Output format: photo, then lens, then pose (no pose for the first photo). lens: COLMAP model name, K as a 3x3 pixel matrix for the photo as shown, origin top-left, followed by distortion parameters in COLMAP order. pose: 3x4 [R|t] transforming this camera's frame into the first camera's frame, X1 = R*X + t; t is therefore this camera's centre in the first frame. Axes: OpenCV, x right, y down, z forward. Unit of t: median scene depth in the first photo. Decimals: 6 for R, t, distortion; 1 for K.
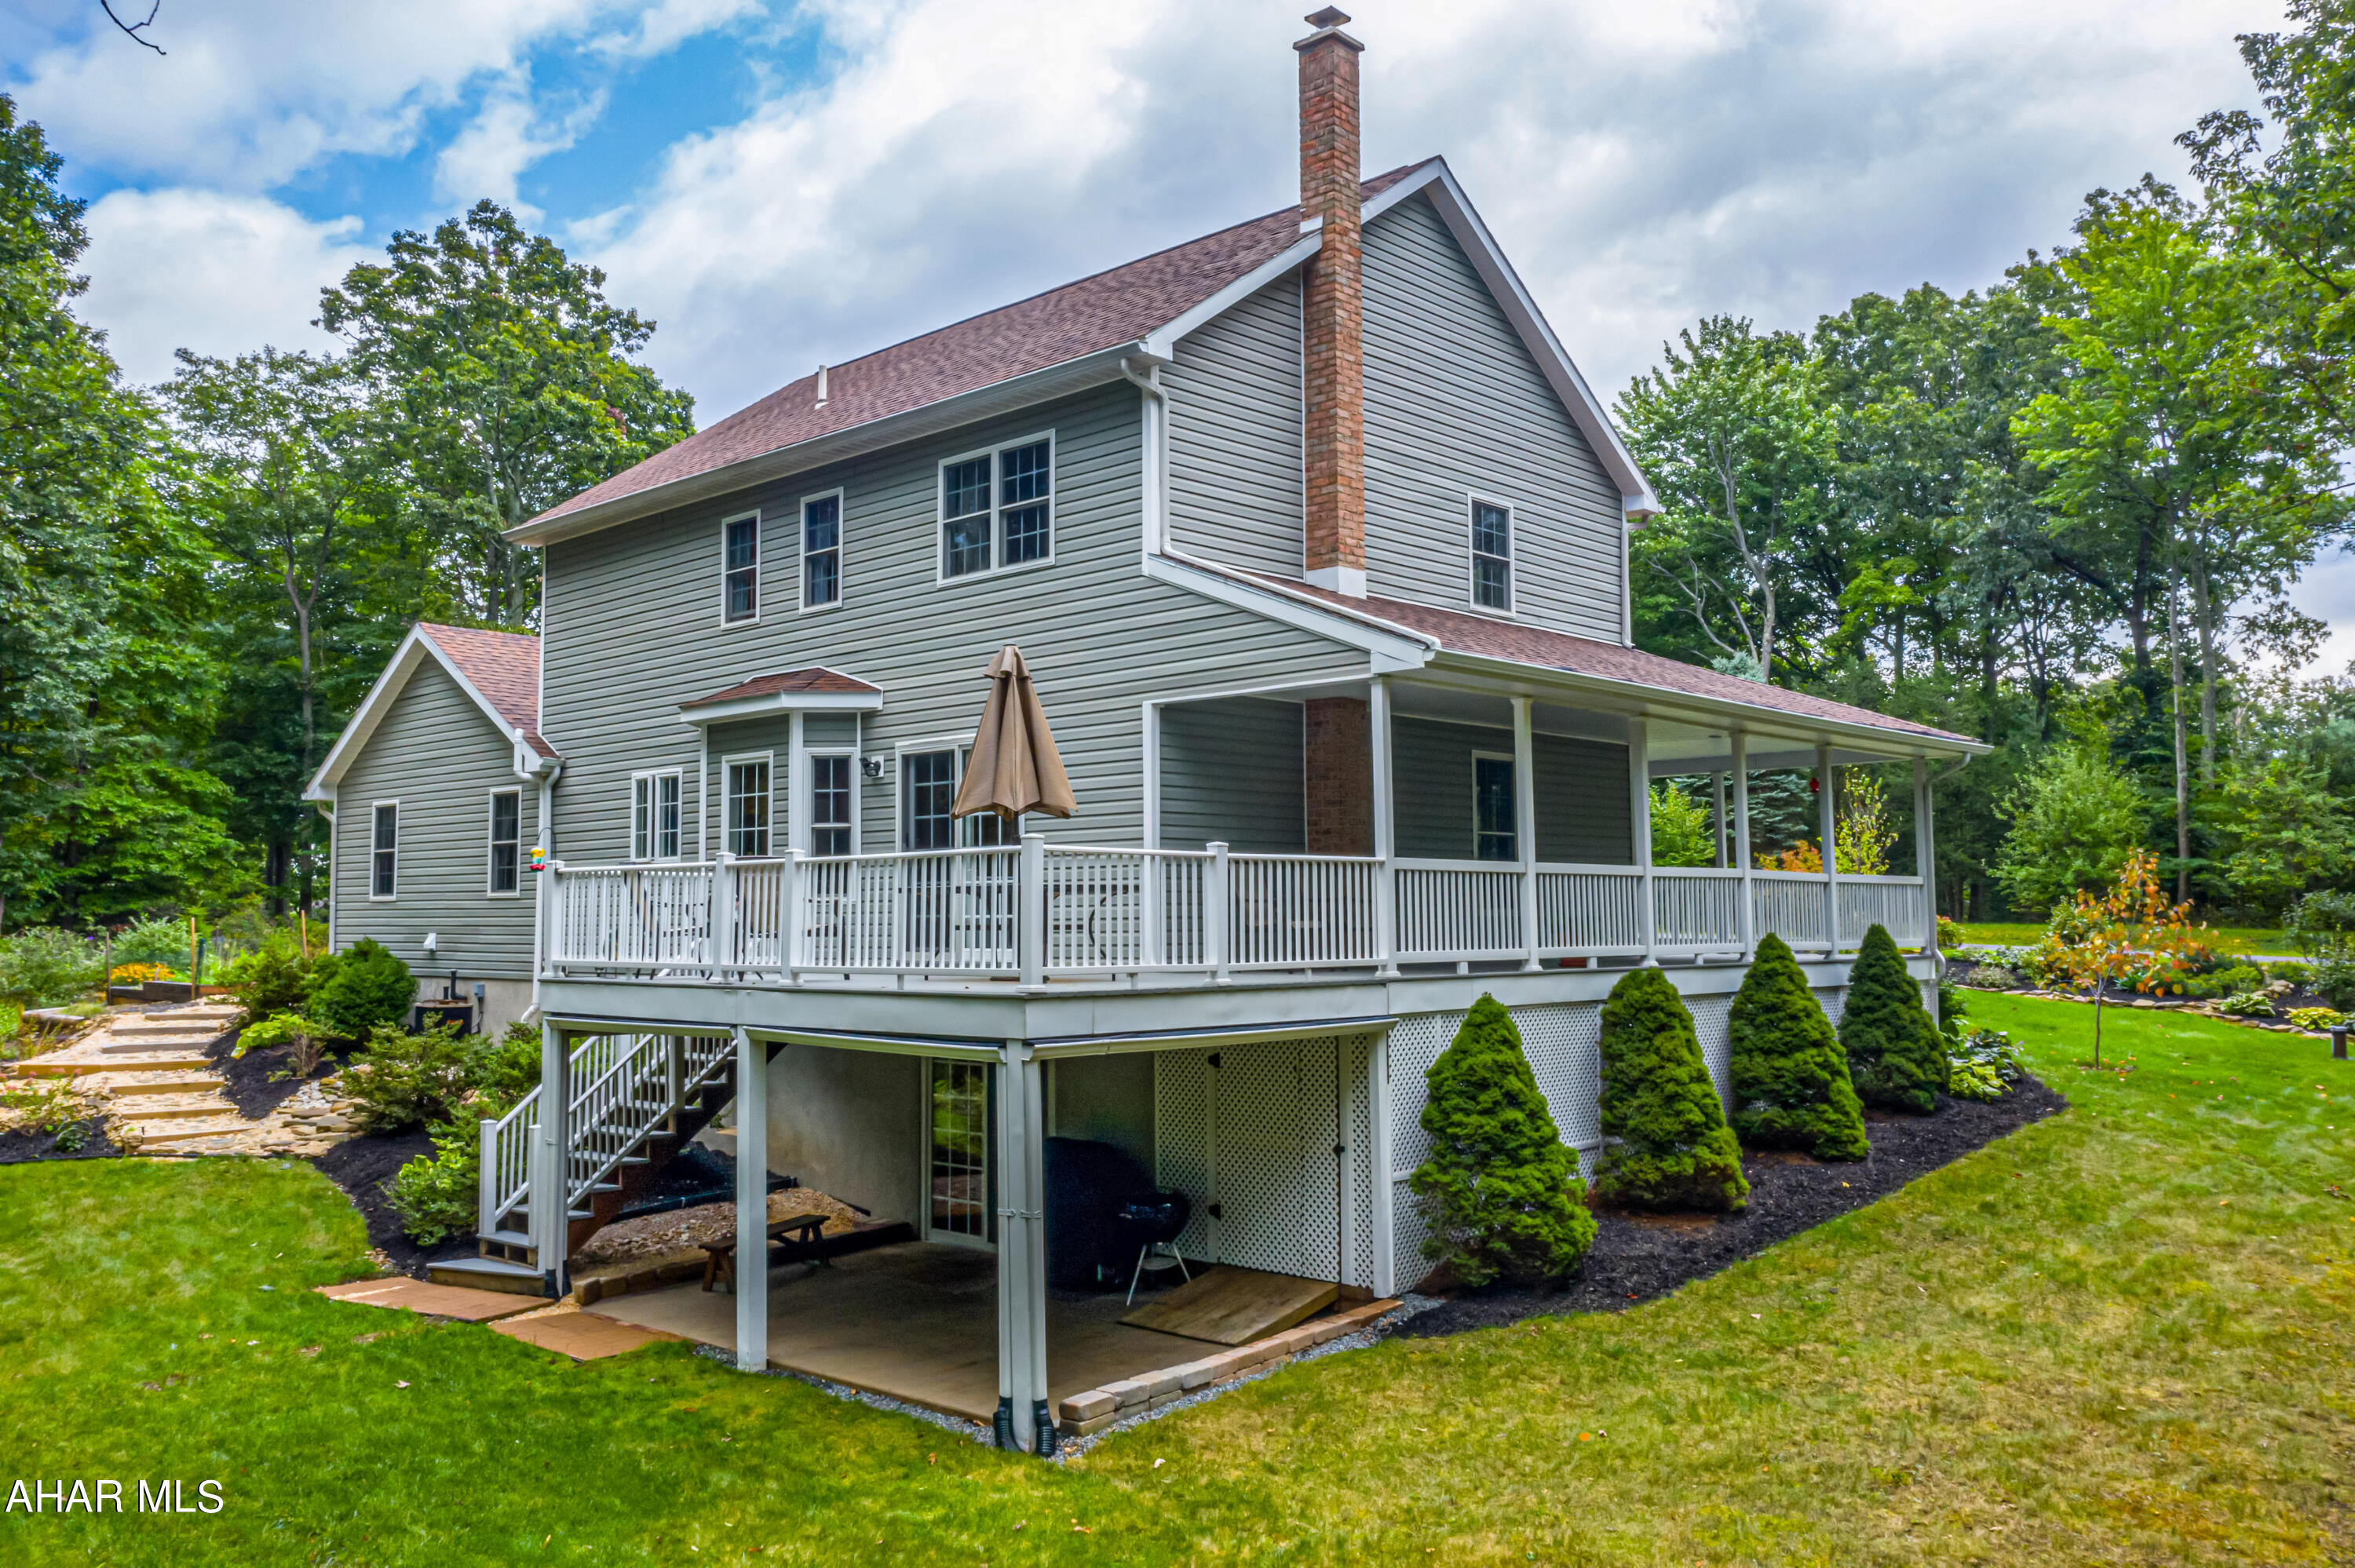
lens RADIAL K [[1877.0, 0, 1175.9], [0, 1877.0, 773.1], [0, 0, 1]] dist [-0.015055, -0.000702]
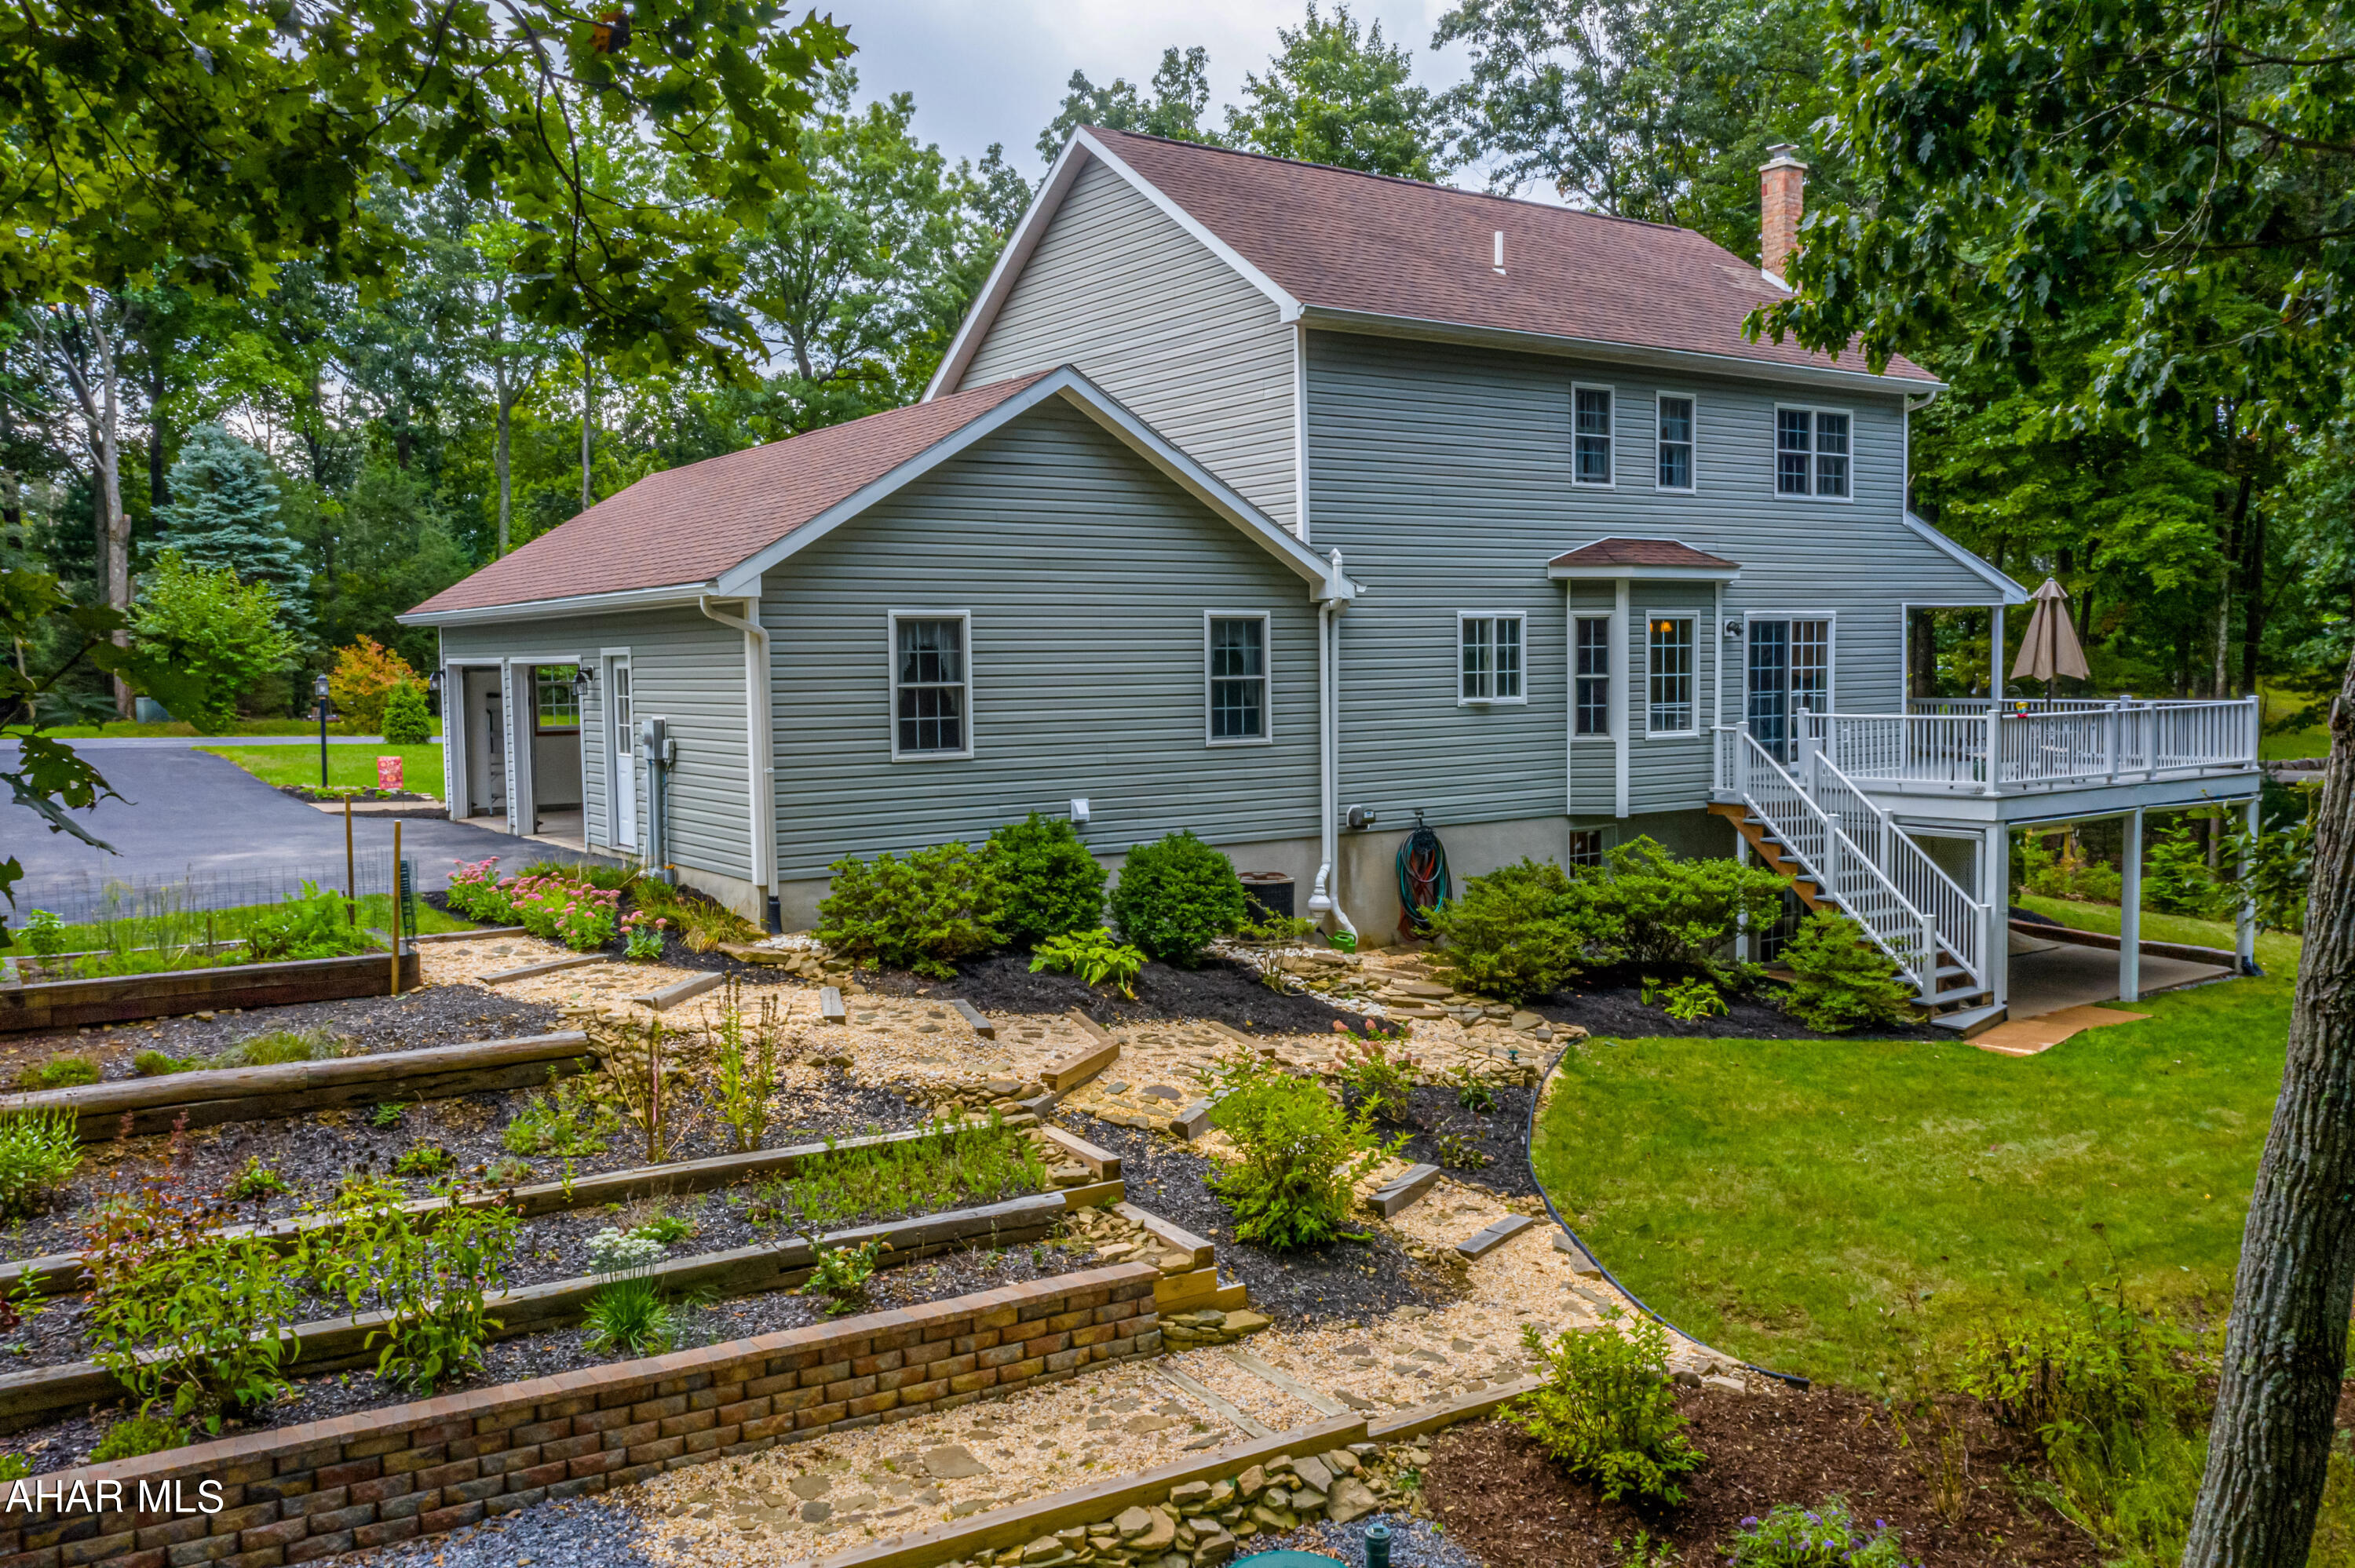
lens RADIAL K [[1877.0, 0, 1166.6], [0, 1877.0, 785.4], [0, 0, 1]] dist [-0.015055, -0.000702]
pose [[0.209401, -0.063042, 0.975795, -1.434638], [-0.062691, 0.995001, 0.077736, 0.026903], [-0.975818, -0.077452, 0.204402, 1.053315]]
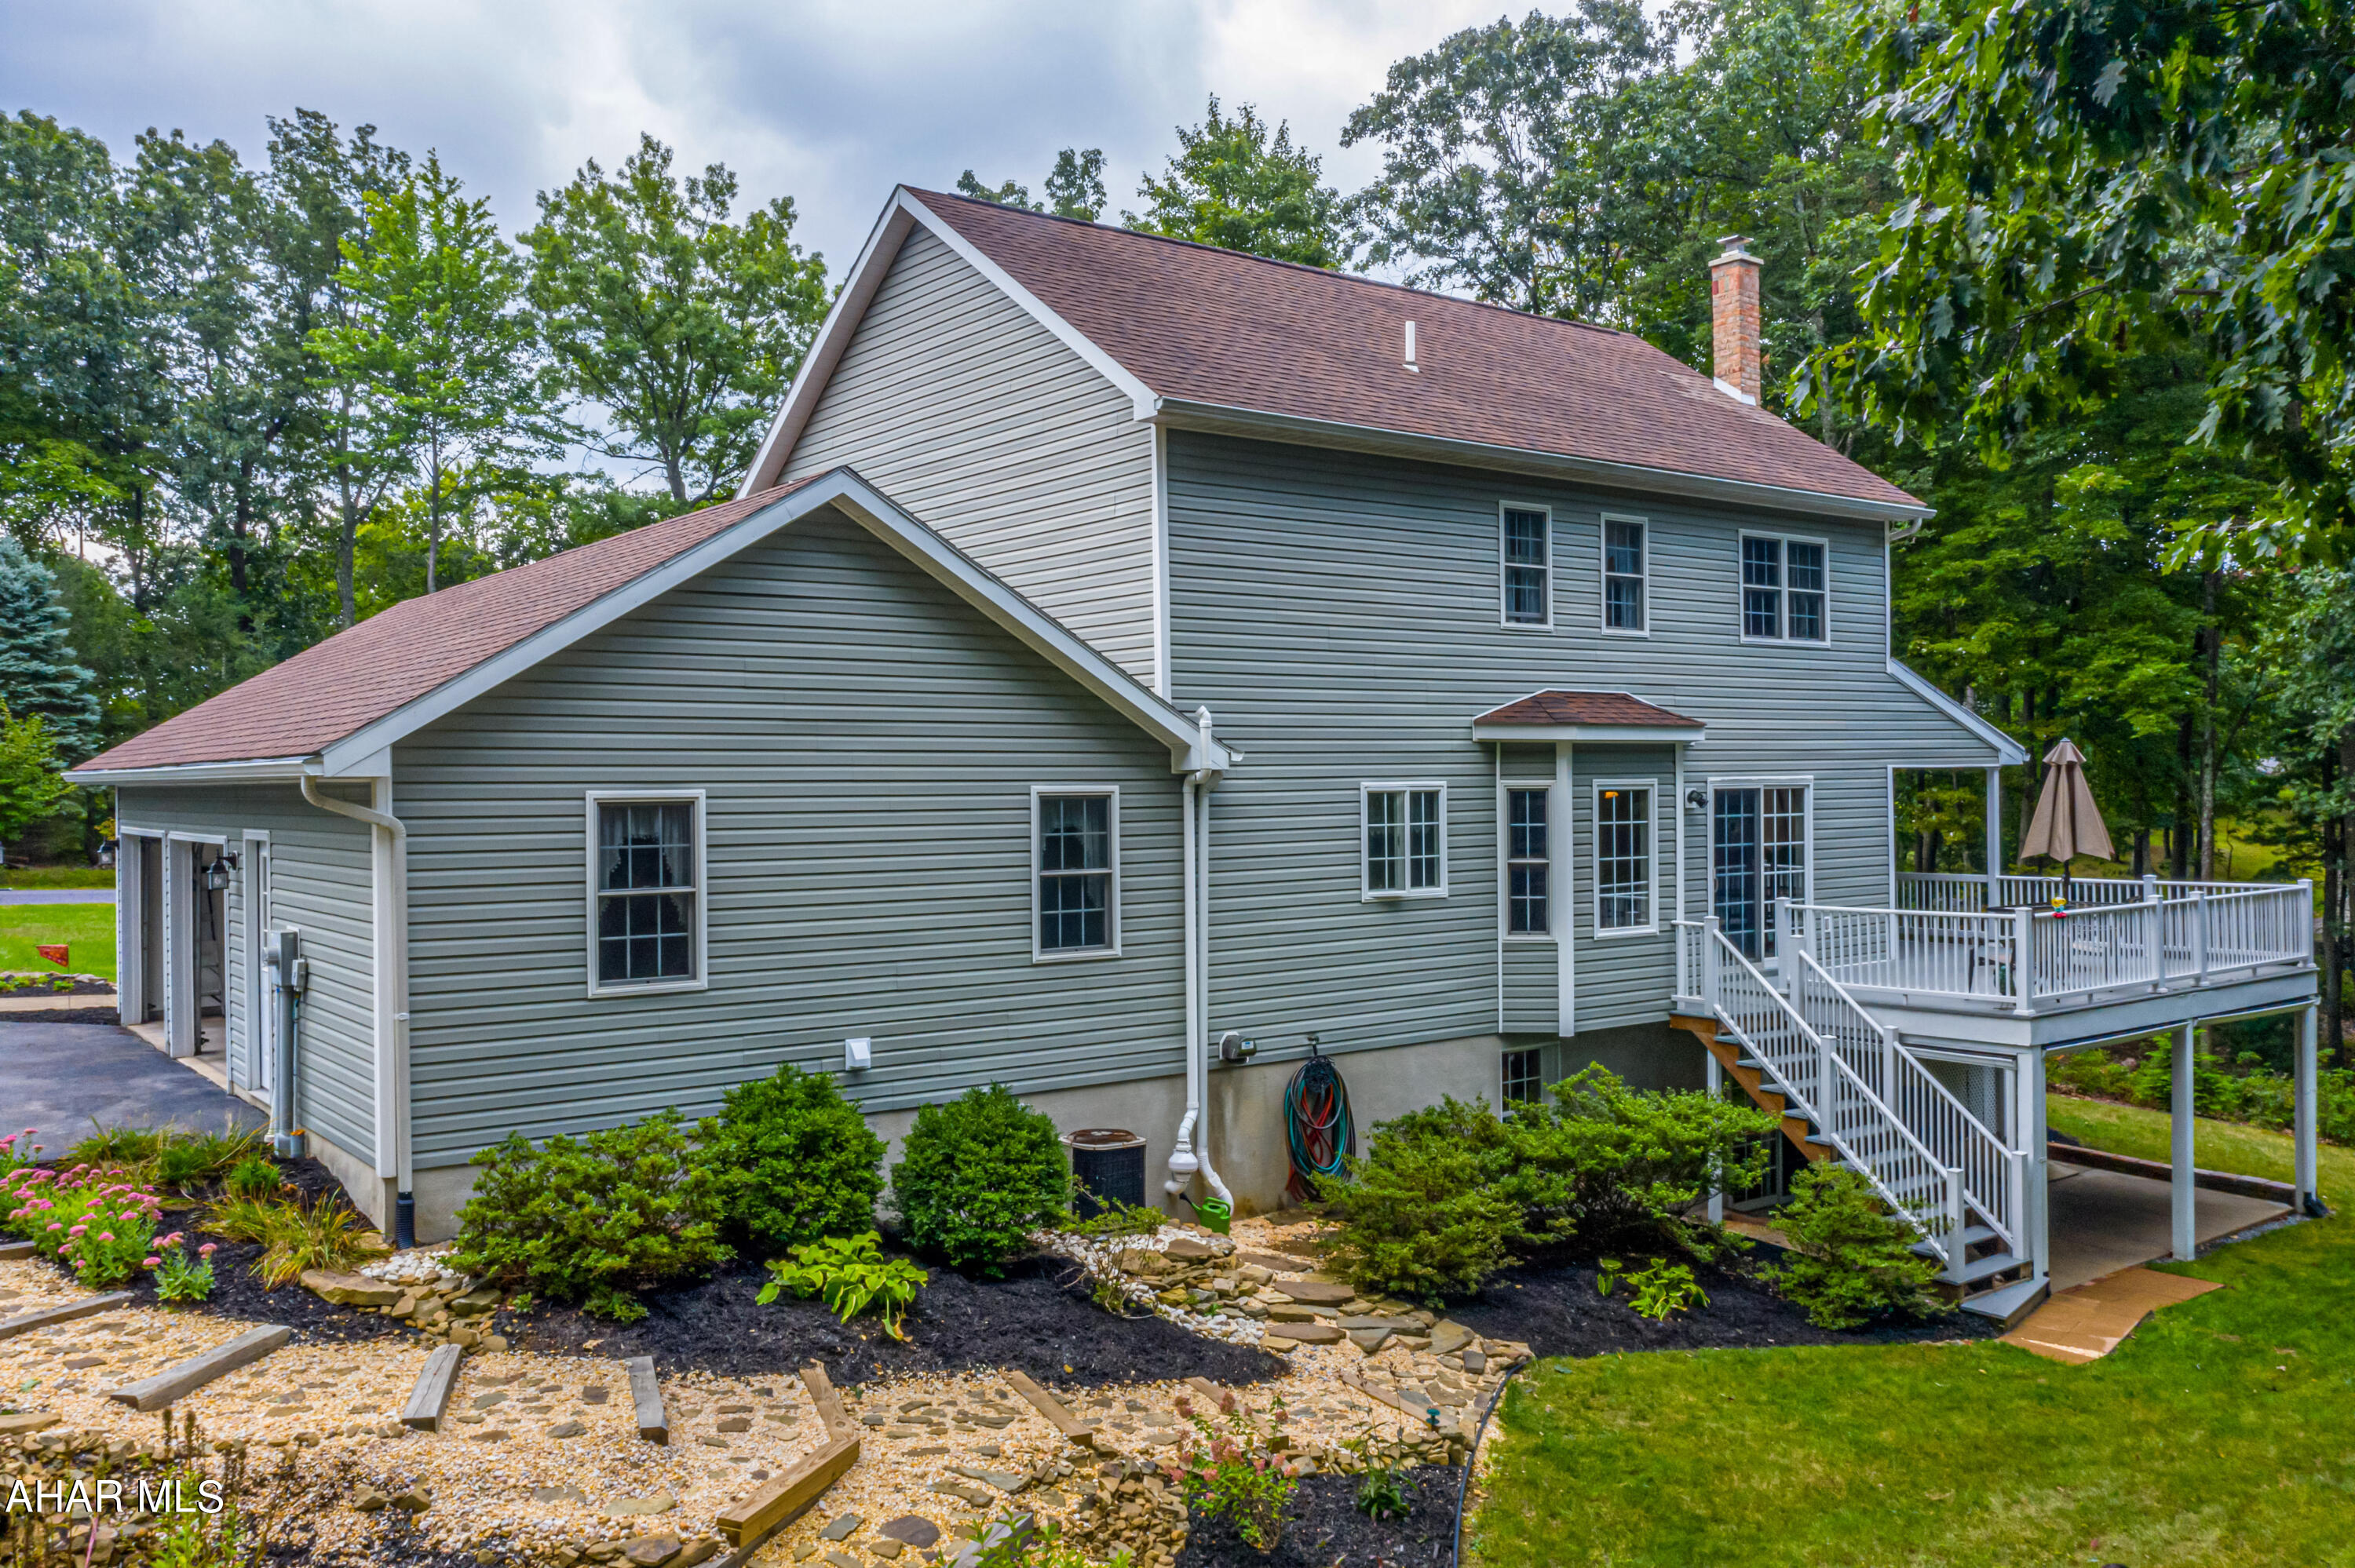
lens RADIAL K [[1877.0, 0, 1178.4], [0, 1877.0, 786.4], [0, 0, 1]] dist [-0.015055, -0.000702]
pose [[0.164221, 0.002386, 0.986421, -1.199697], [-0.067284, 0.997695, 0.008789, 0.000149], [-0.984126, -0.067814, 0.164003, 1.059511]]
